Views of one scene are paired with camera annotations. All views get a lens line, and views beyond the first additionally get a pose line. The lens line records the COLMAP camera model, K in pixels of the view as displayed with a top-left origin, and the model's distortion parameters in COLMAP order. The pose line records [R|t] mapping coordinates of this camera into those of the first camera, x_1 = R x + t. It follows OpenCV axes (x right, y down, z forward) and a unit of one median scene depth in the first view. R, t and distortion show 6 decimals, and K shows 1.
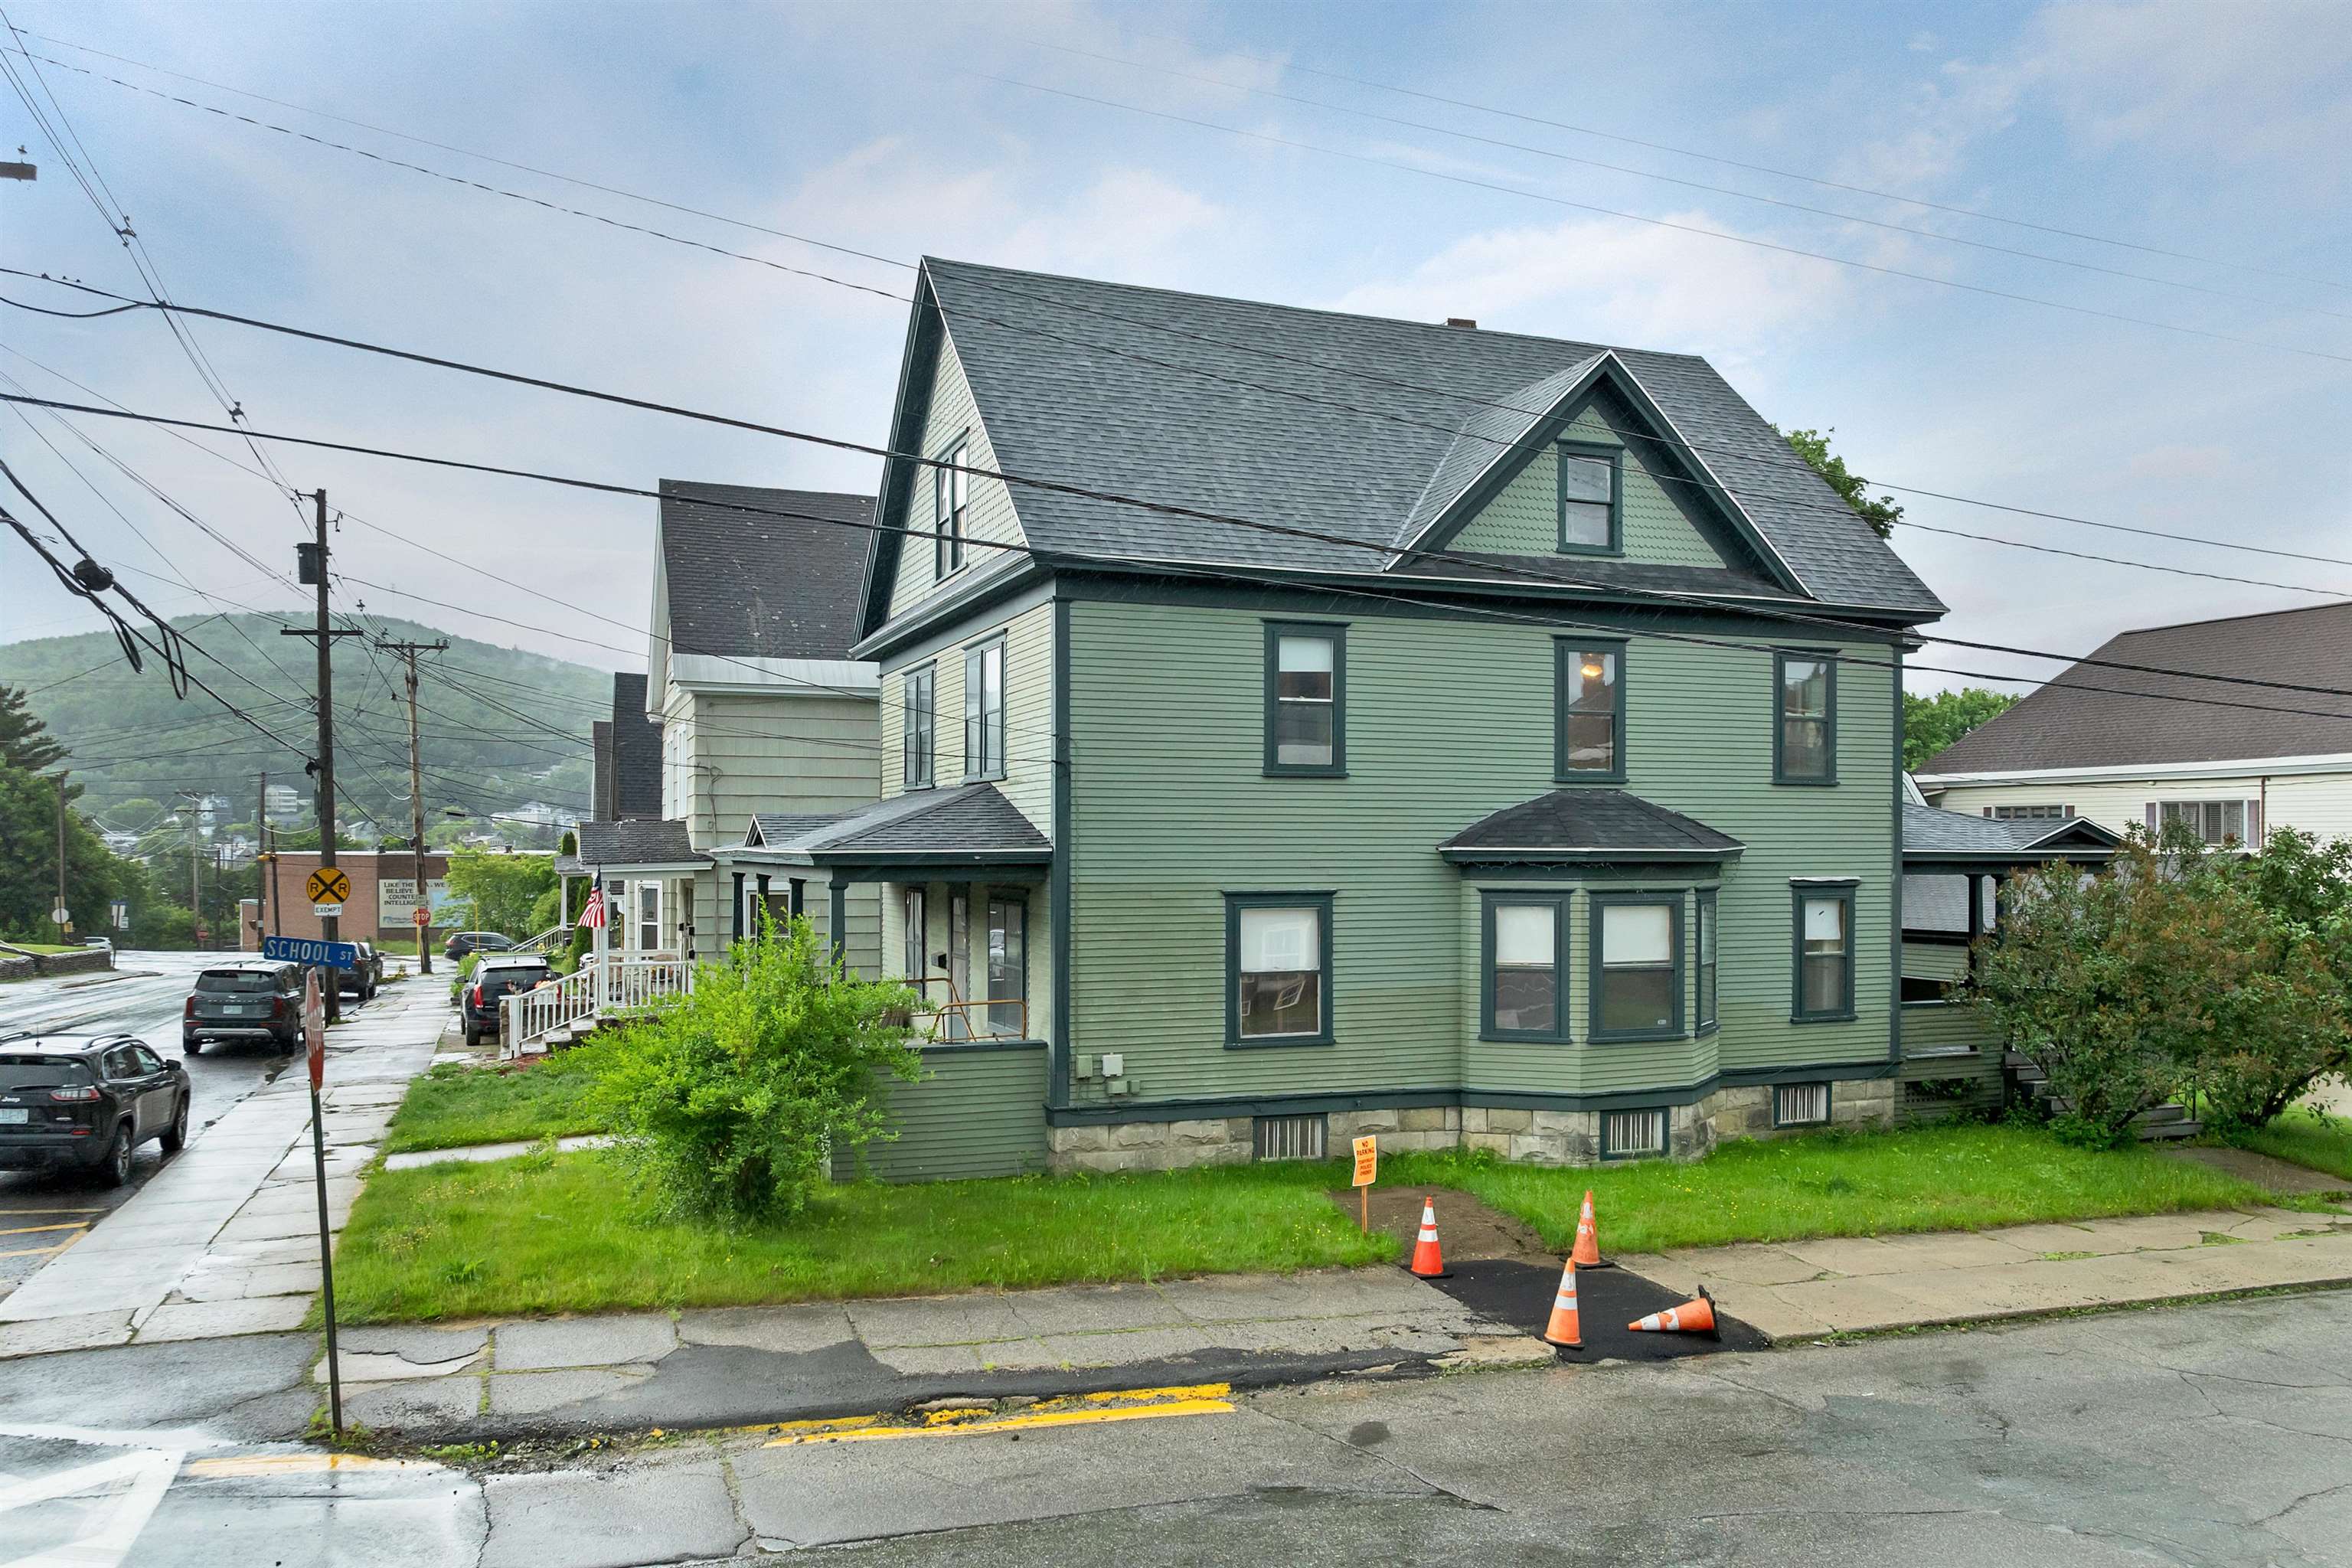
lens RADIAL K [[1715.7, 0, 1186.9], [0, 1715.7, 849.8], [0, 0, 1]] dist [-0.035340, 0.005577]
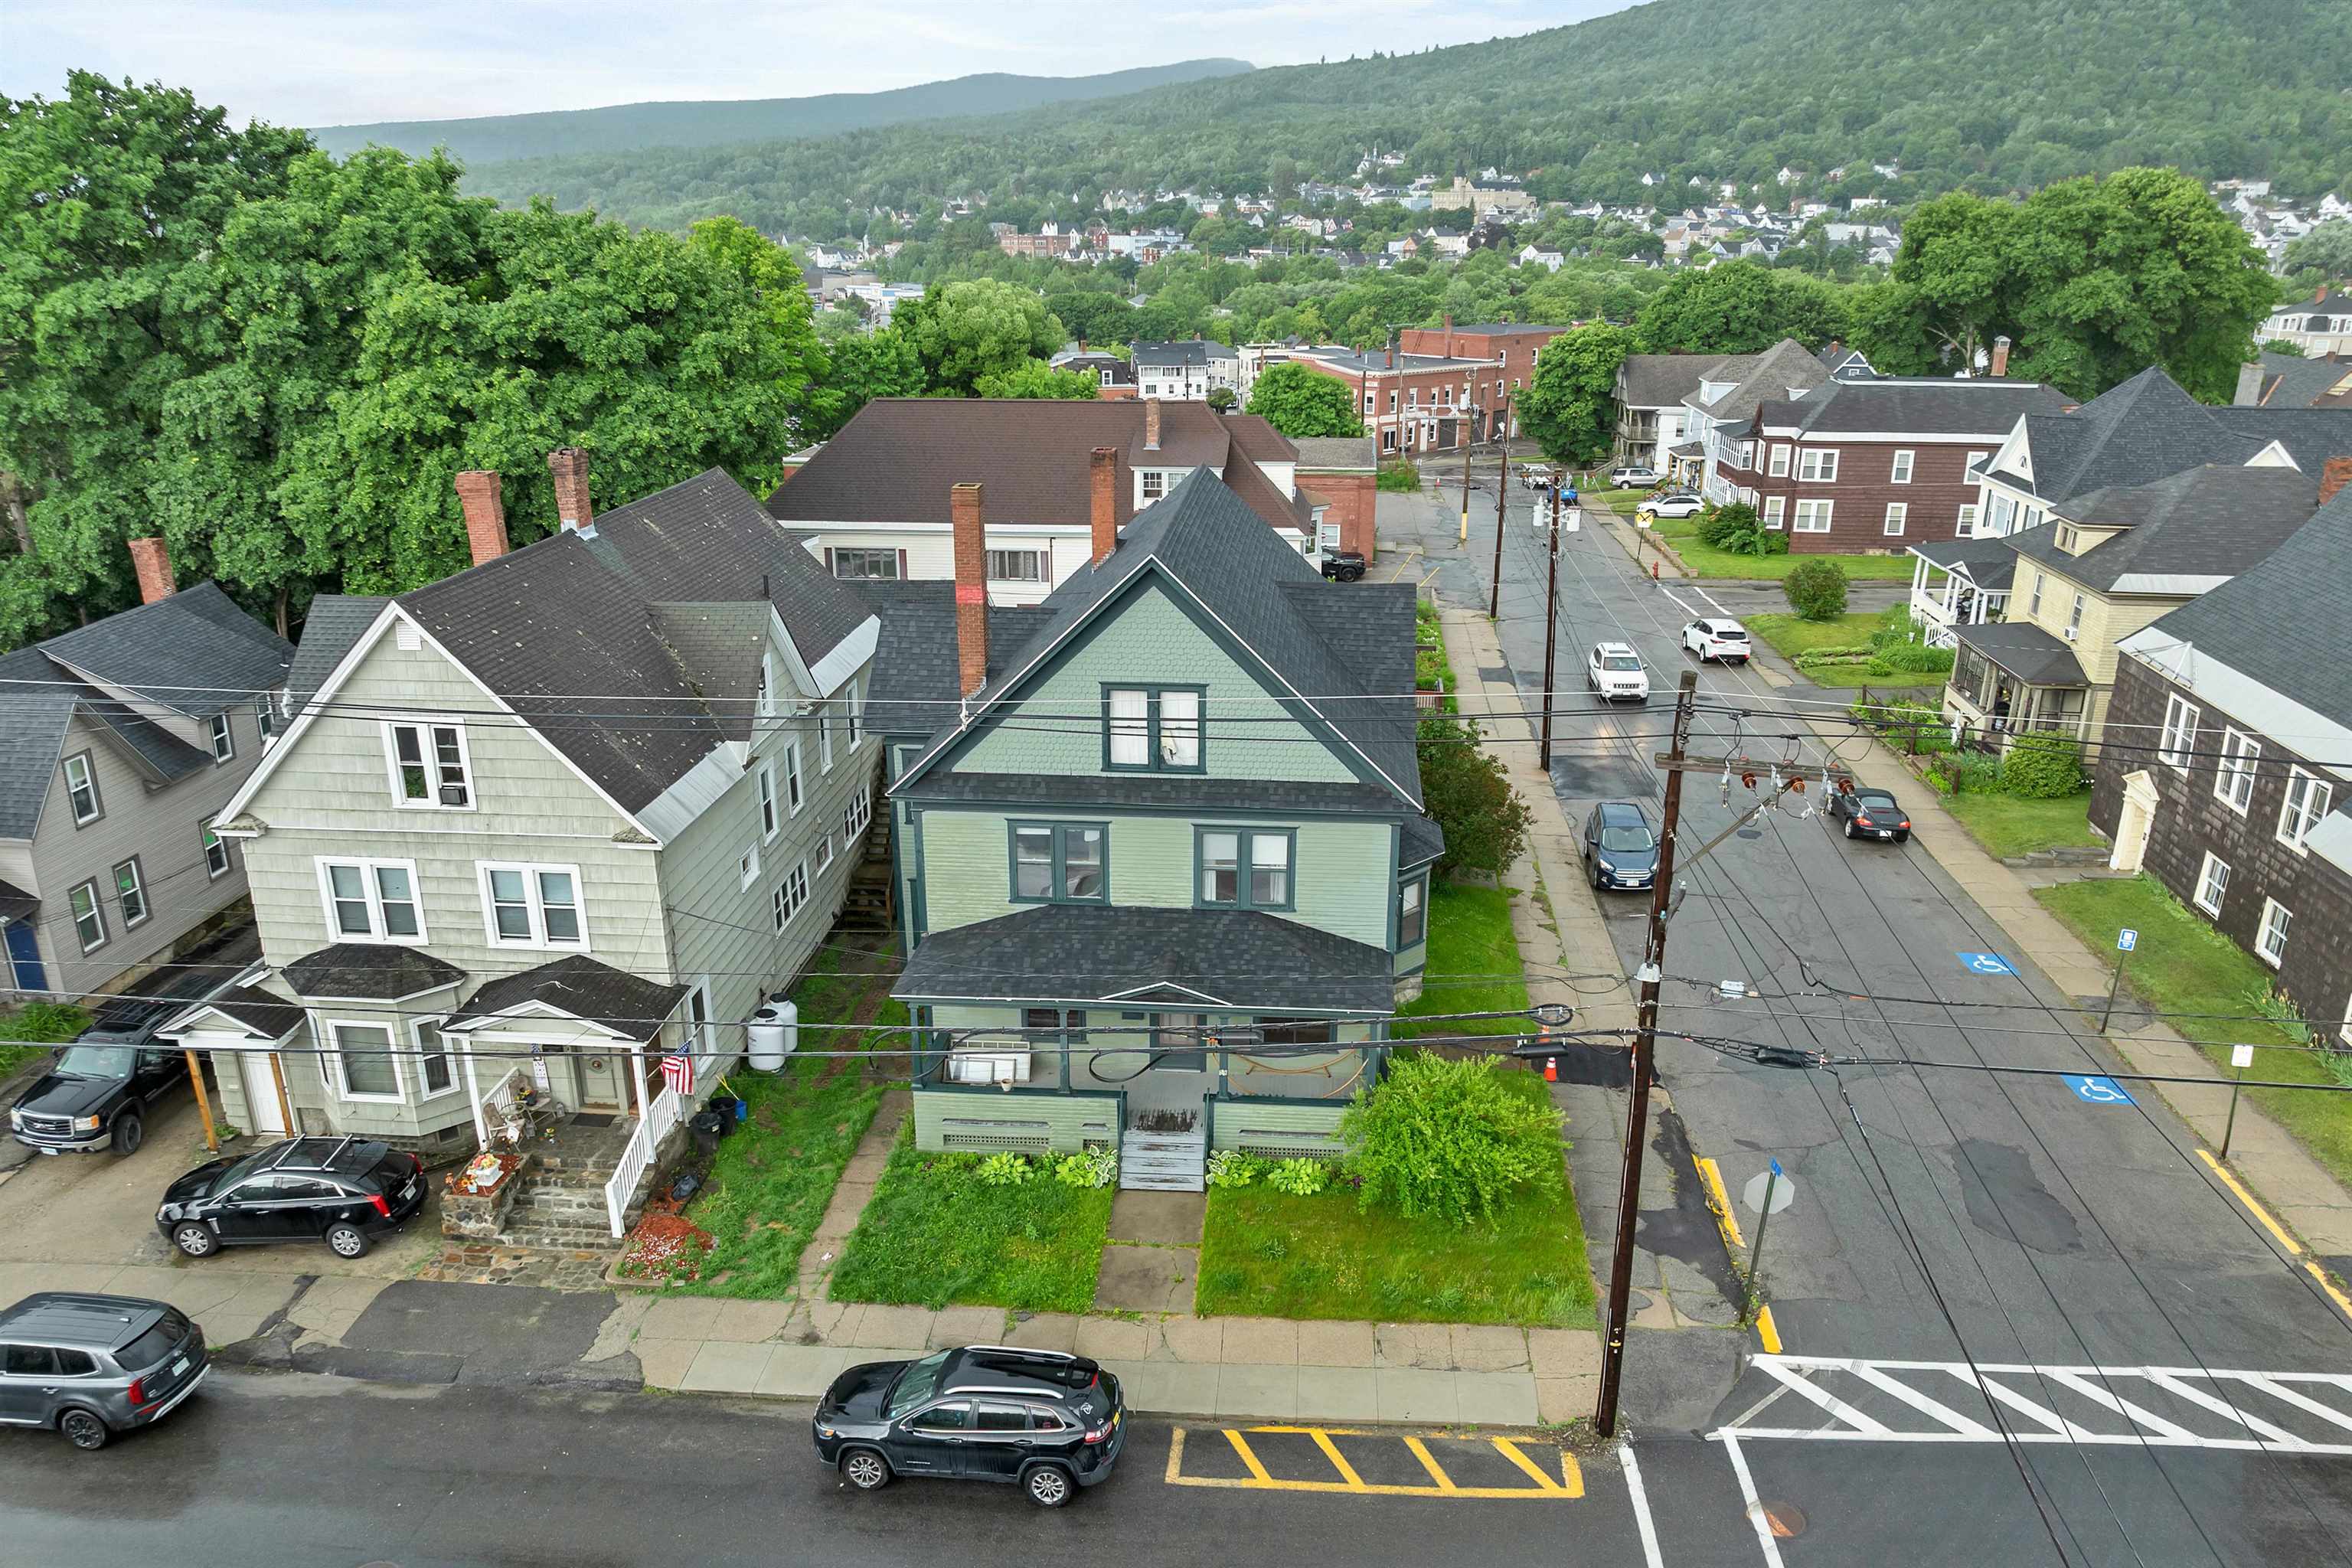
lens RADIAL K [[1715.3, 0, 1181.0], [0, 1715.3, 870.6], [0, 0, 1]] dist [-0.035644, -0.001191]
pose [[0.438505, -0.322576, 0.838843, -1.566891], [0.001307, 0.933594, 0.358329, -0.688013], [-0.898728, -0.156033, 0.409807, 0.439276]]
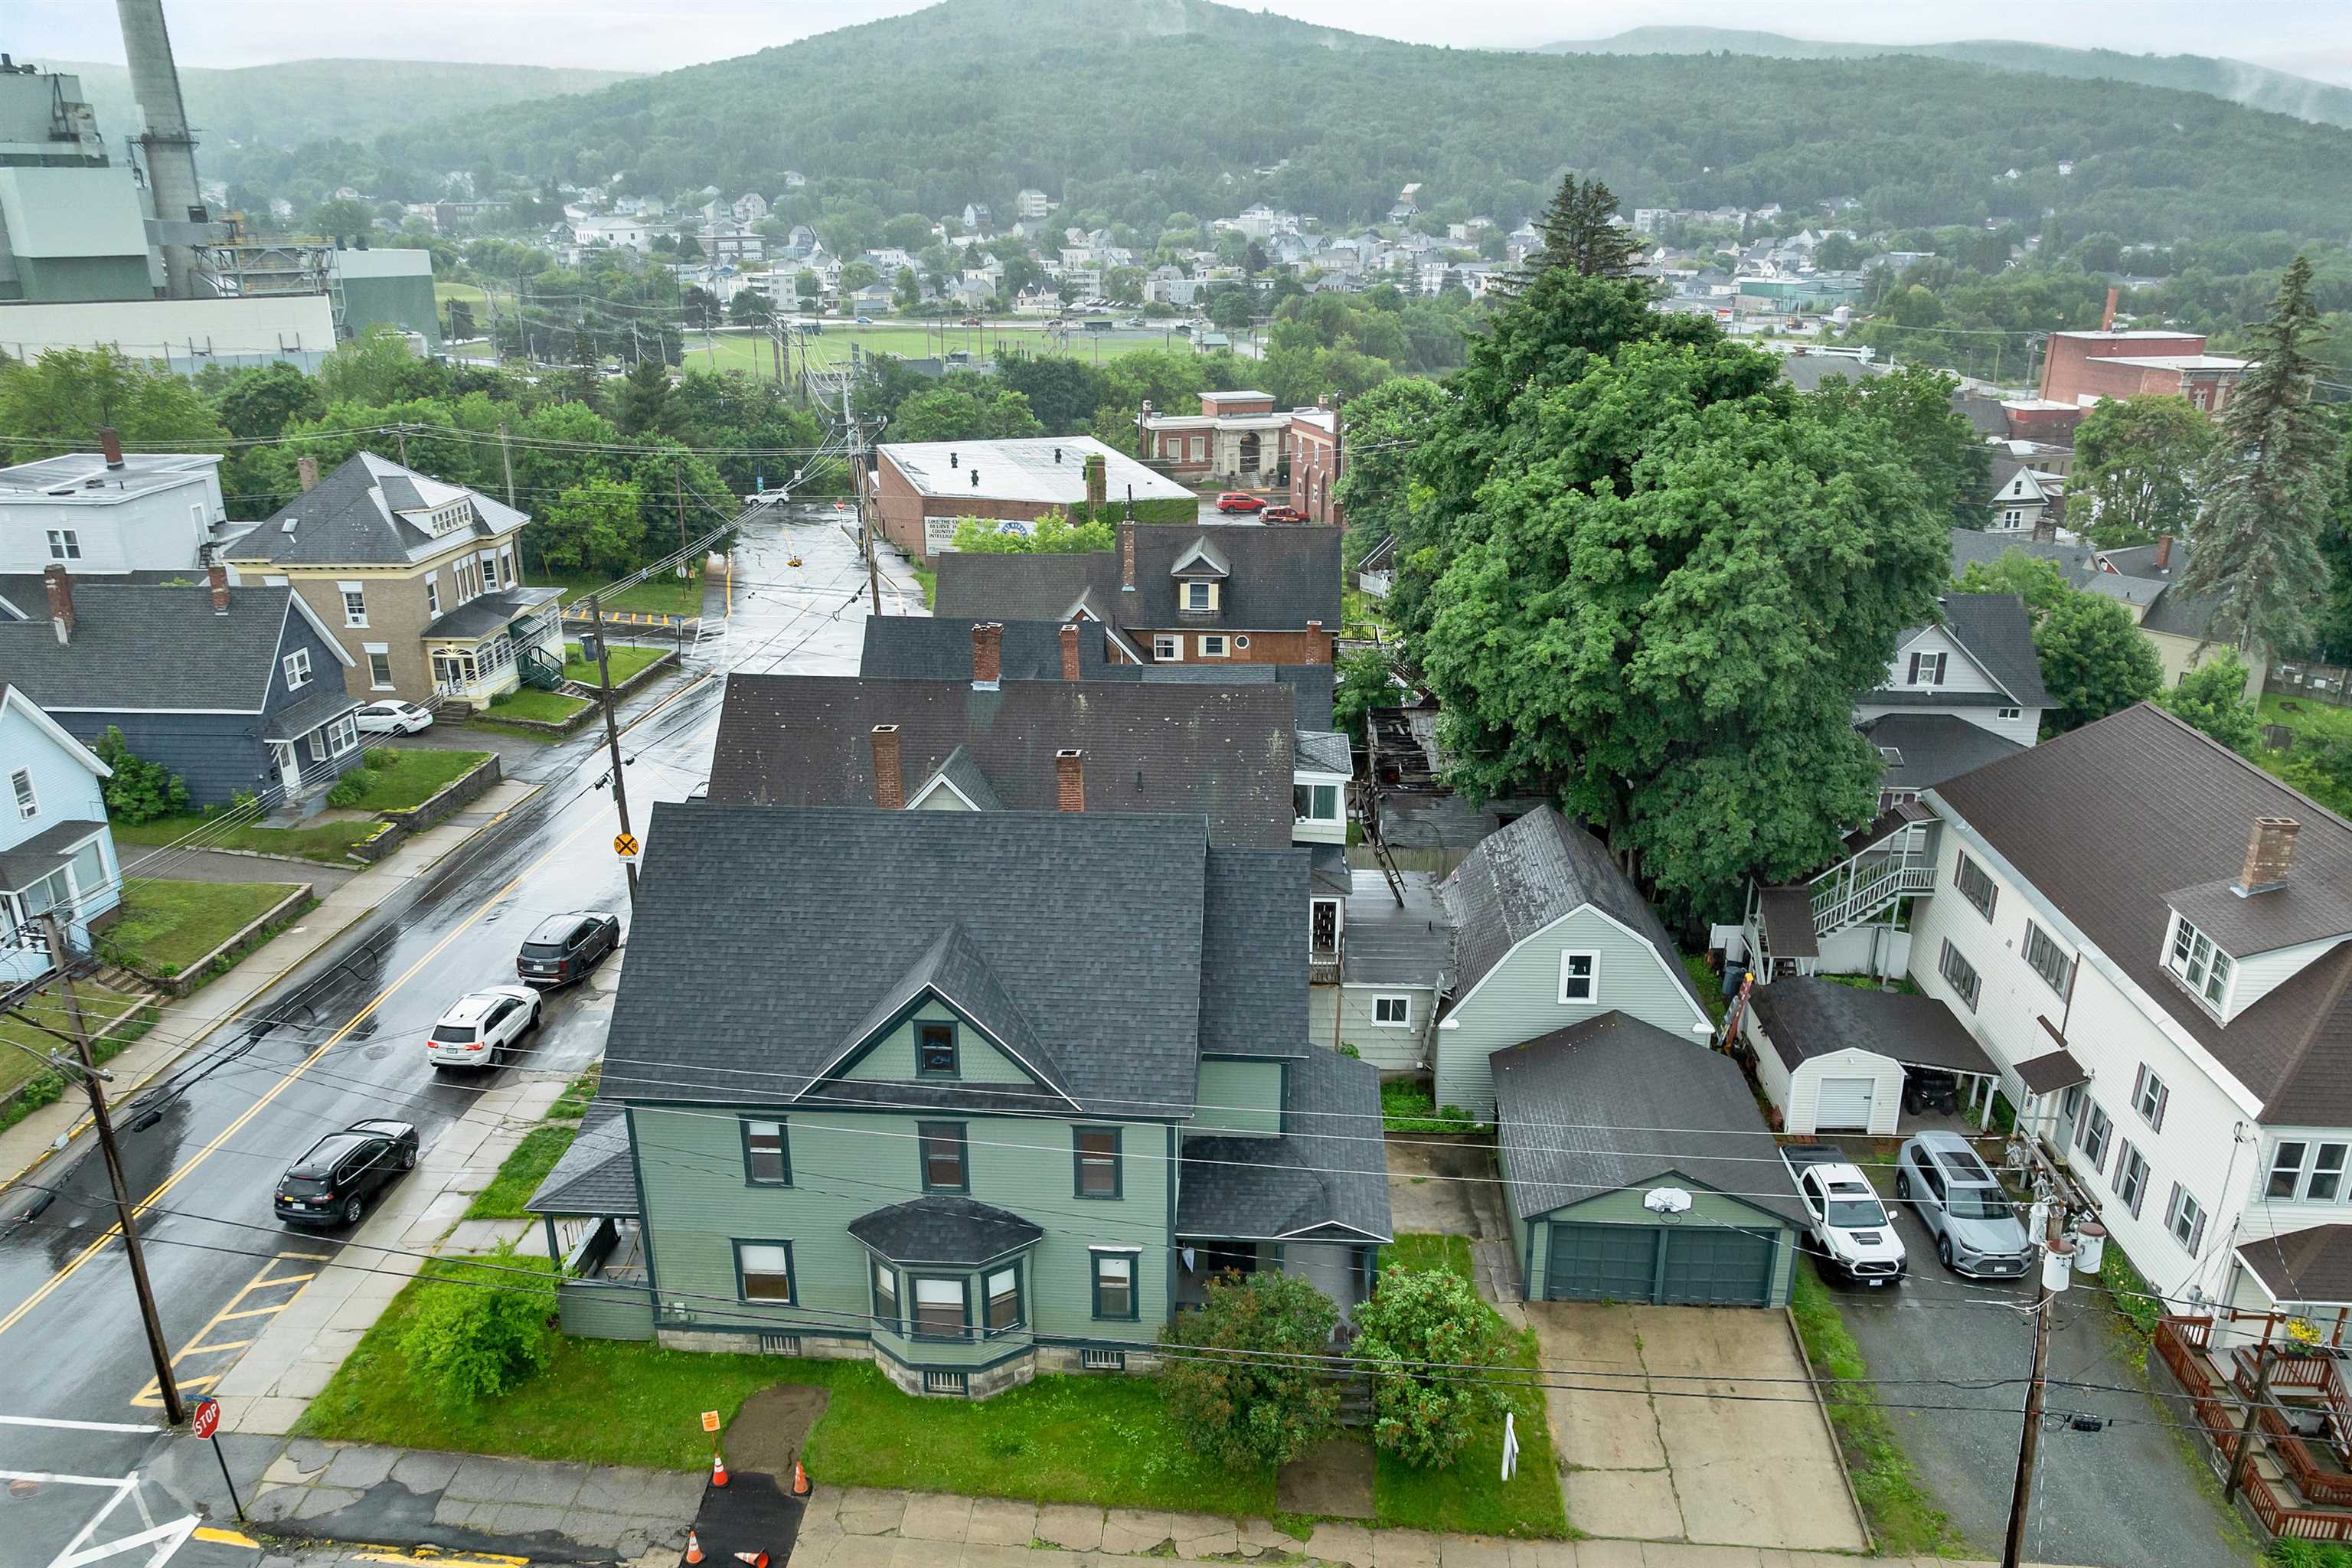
lens RADIAL K [[1724.9, 0, 1183.8], [0, 1724.9, 846.0], [0, 0, 1]] dist [-0.036867, 0.002710]
pose [[0.909605, 0.144705, -0.389460, 1.147754], [0.000410, 0.937075, 0.349129, -1.038090], [0.415474, -0.317729, 0.852308, -0.295728]]
